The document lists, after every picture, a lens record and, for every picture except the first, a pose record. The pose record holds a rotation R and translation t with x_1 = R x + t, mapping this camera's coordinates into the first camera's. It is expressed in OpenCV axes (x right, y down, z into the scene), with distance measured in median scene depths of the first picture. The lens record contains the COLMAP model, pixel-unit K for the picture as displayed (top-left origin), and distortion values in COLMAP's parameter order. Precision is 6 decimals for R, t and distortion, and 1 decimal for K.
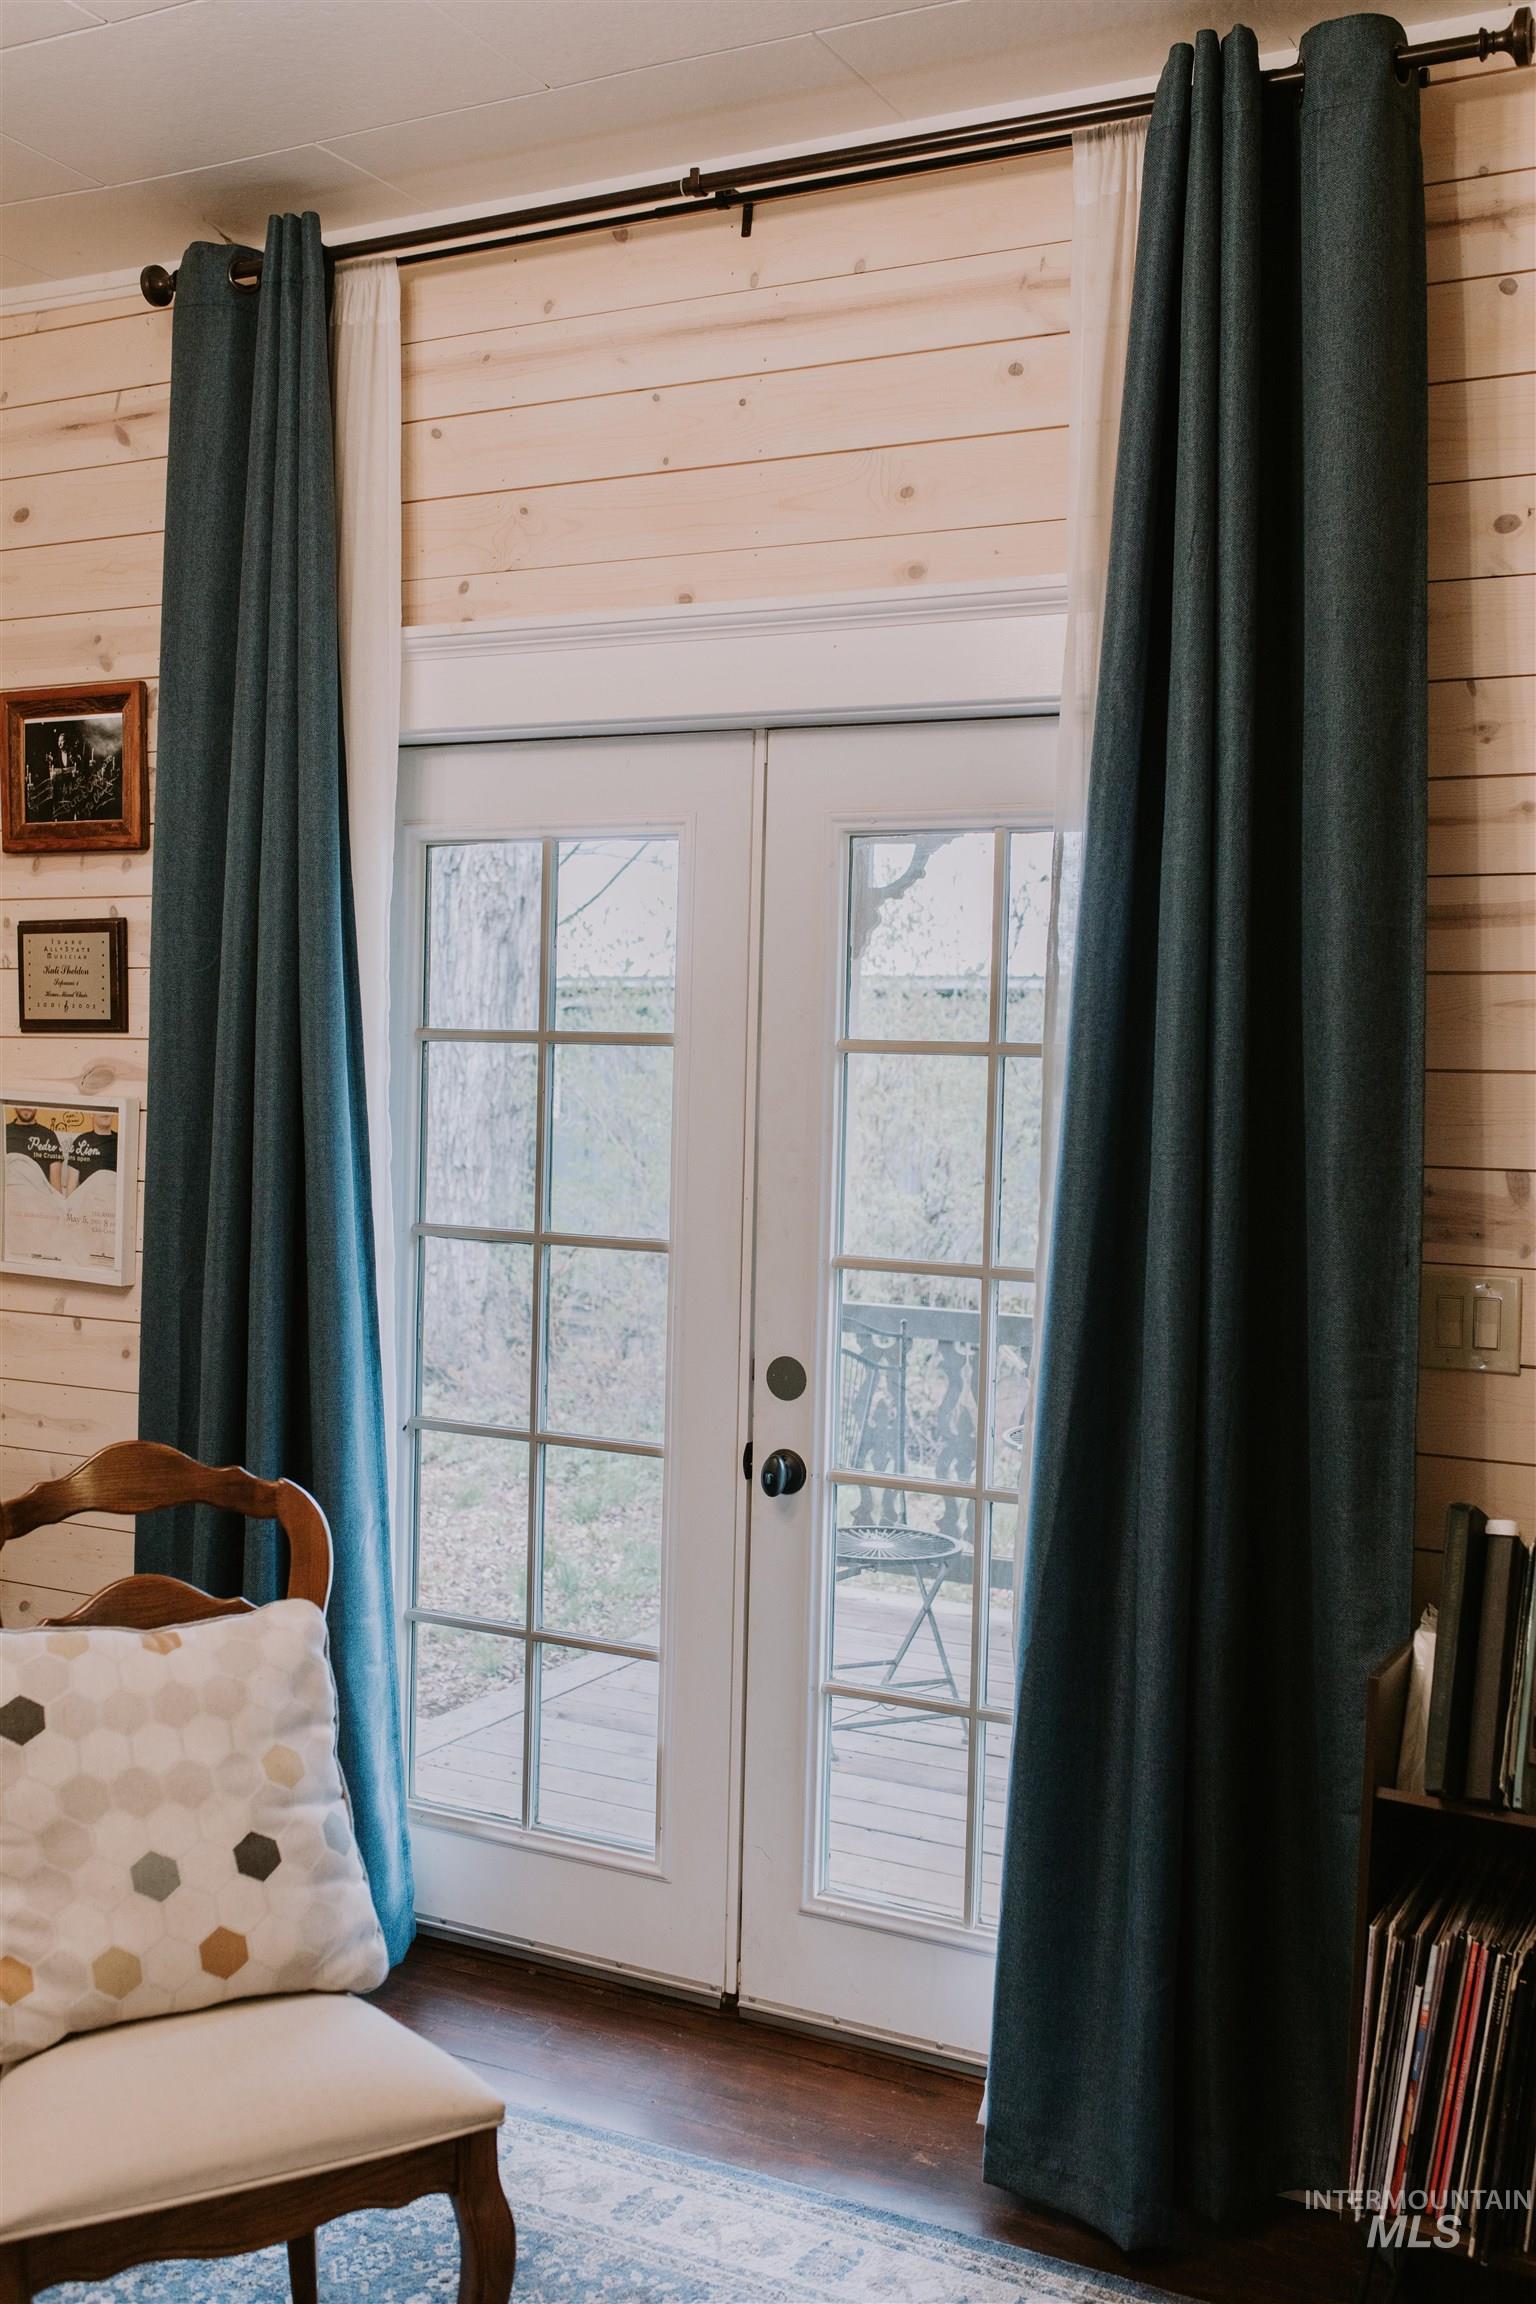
lens RADIAL K [[2189.6, 0, 768.0], [0, 2189.6, 1152.0], [0, 0, 1]] dist [0.002900, 0.002589]
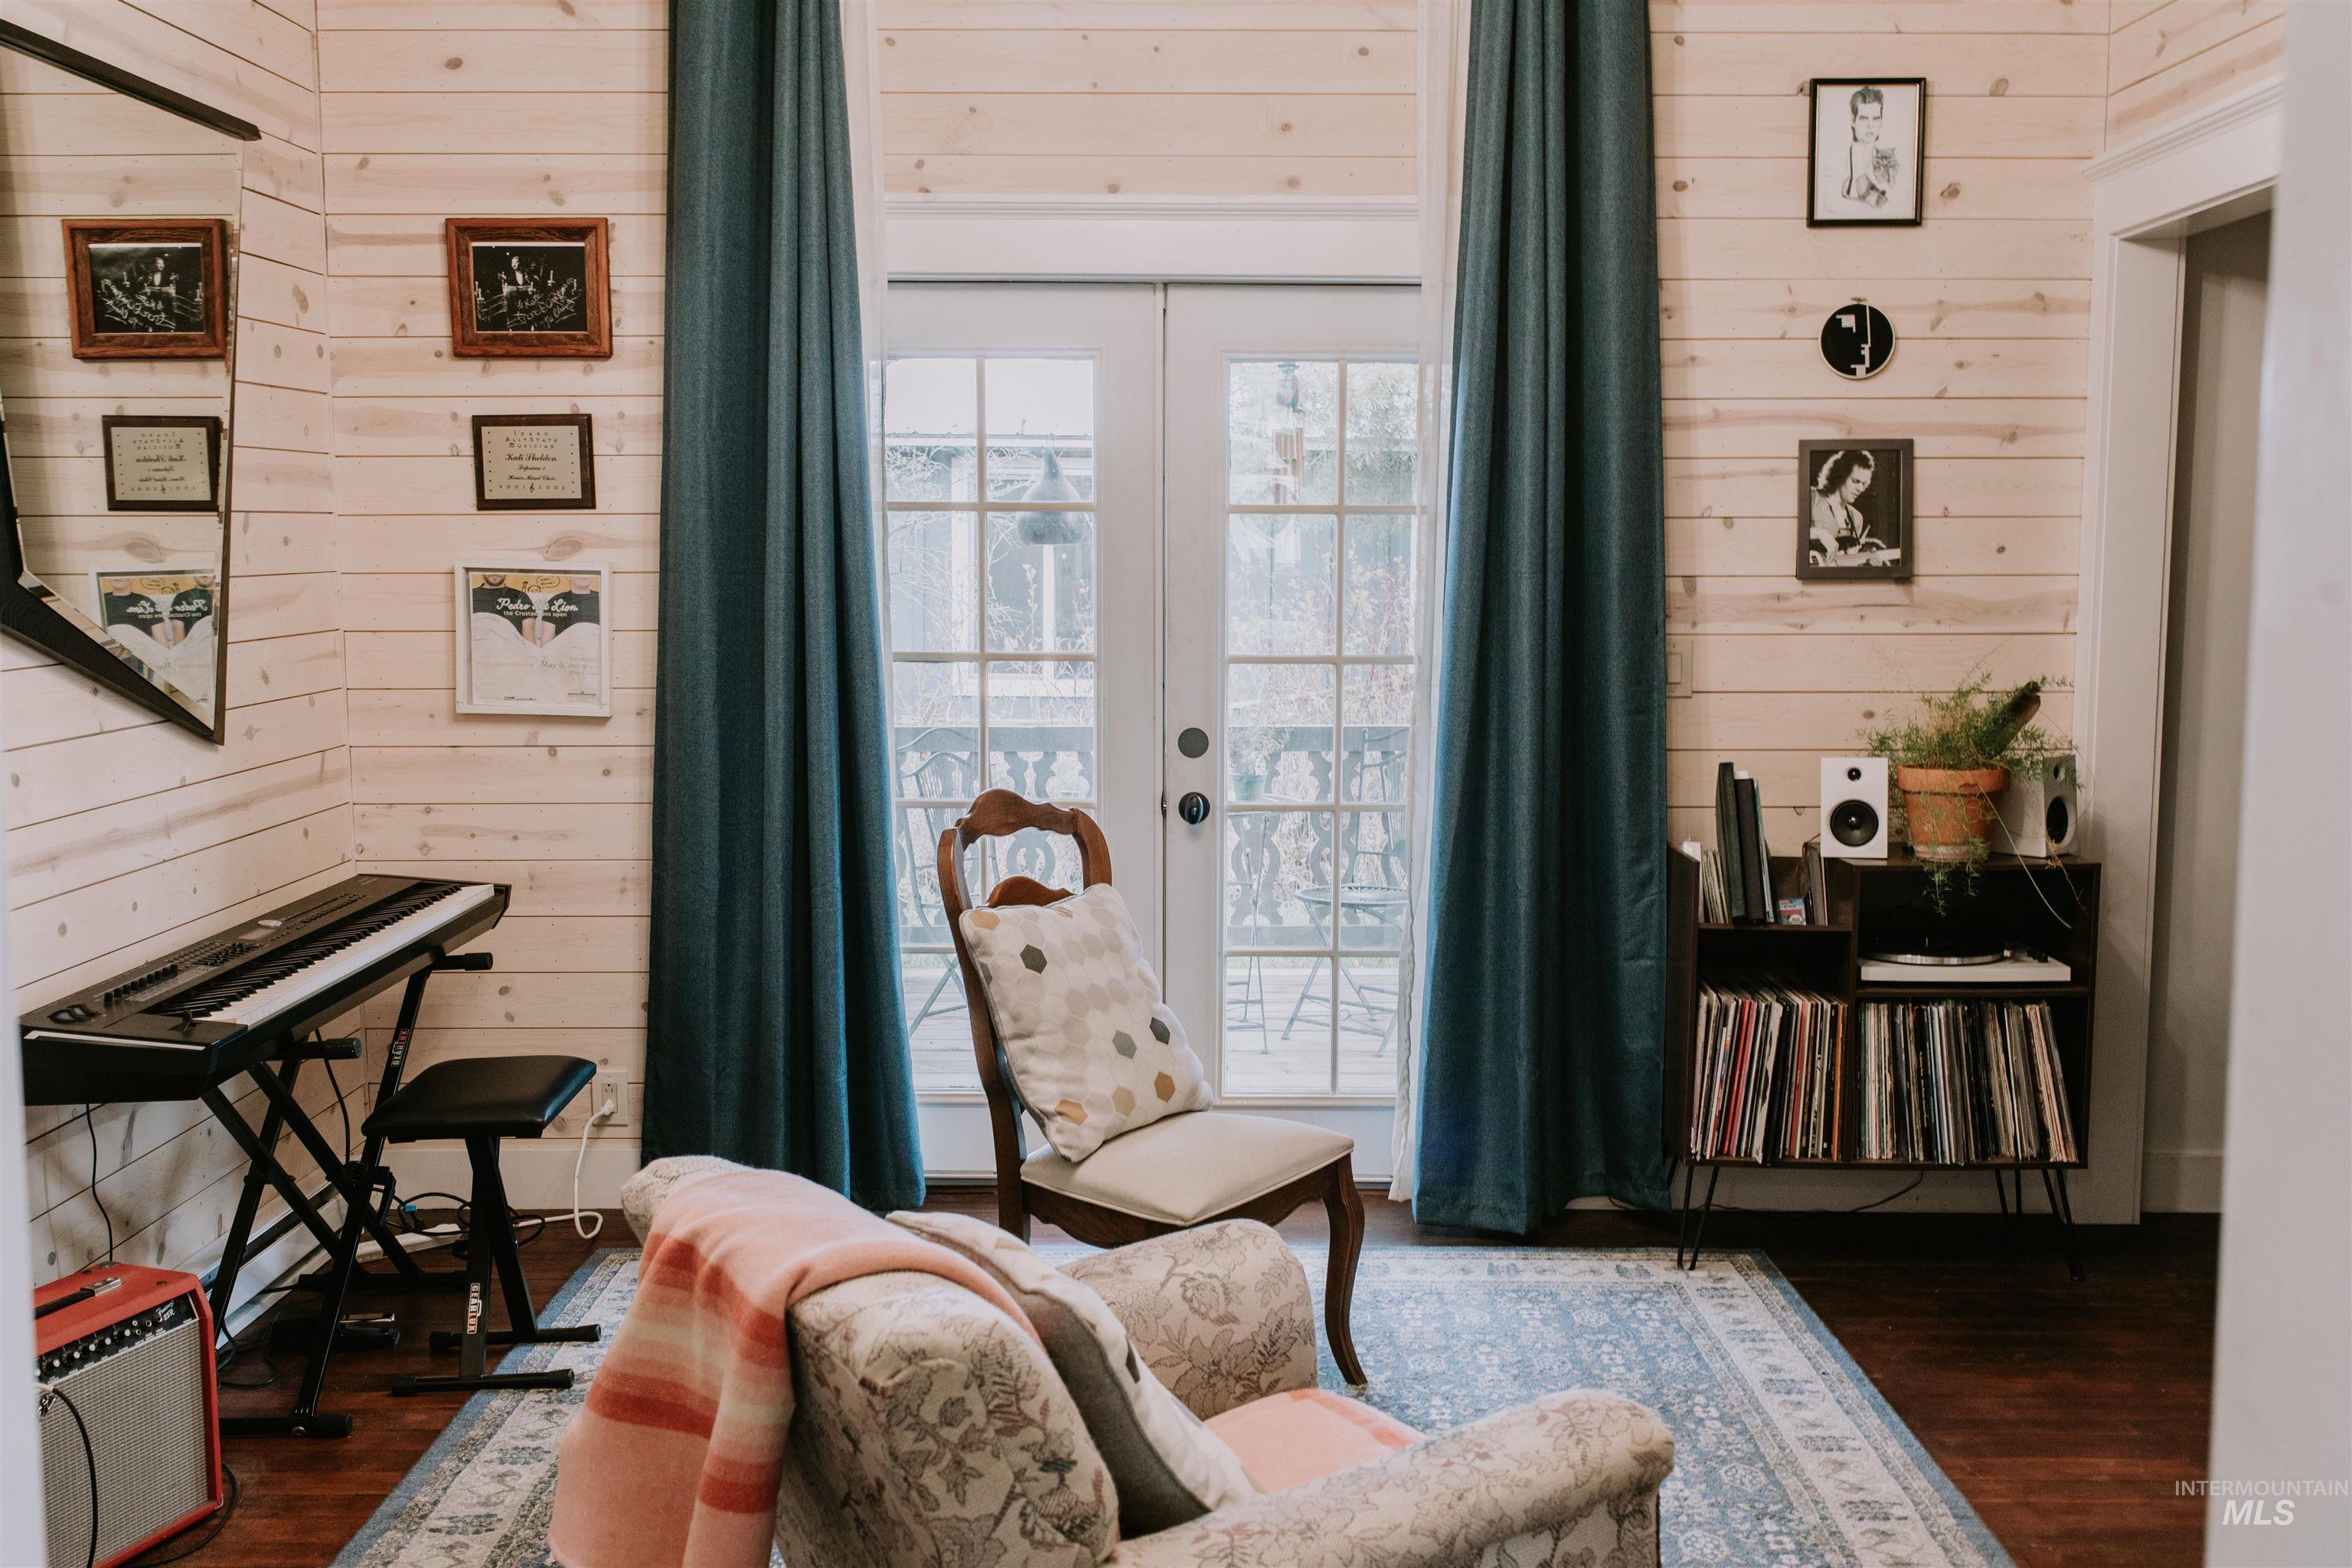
lens RADIAL K [[2259.1, 0, 1222.3], [0, 2259.1, 787.4], [0, 0, 1]] dist [0.006354, 0.003109]
pose [[0.890341, -0.075065, 0.449064, -0.560305], [0.038300, 0.995167, 0.090415, -0.000688], [-0.453681, -0.063301, 0.888913, -0.286019]]
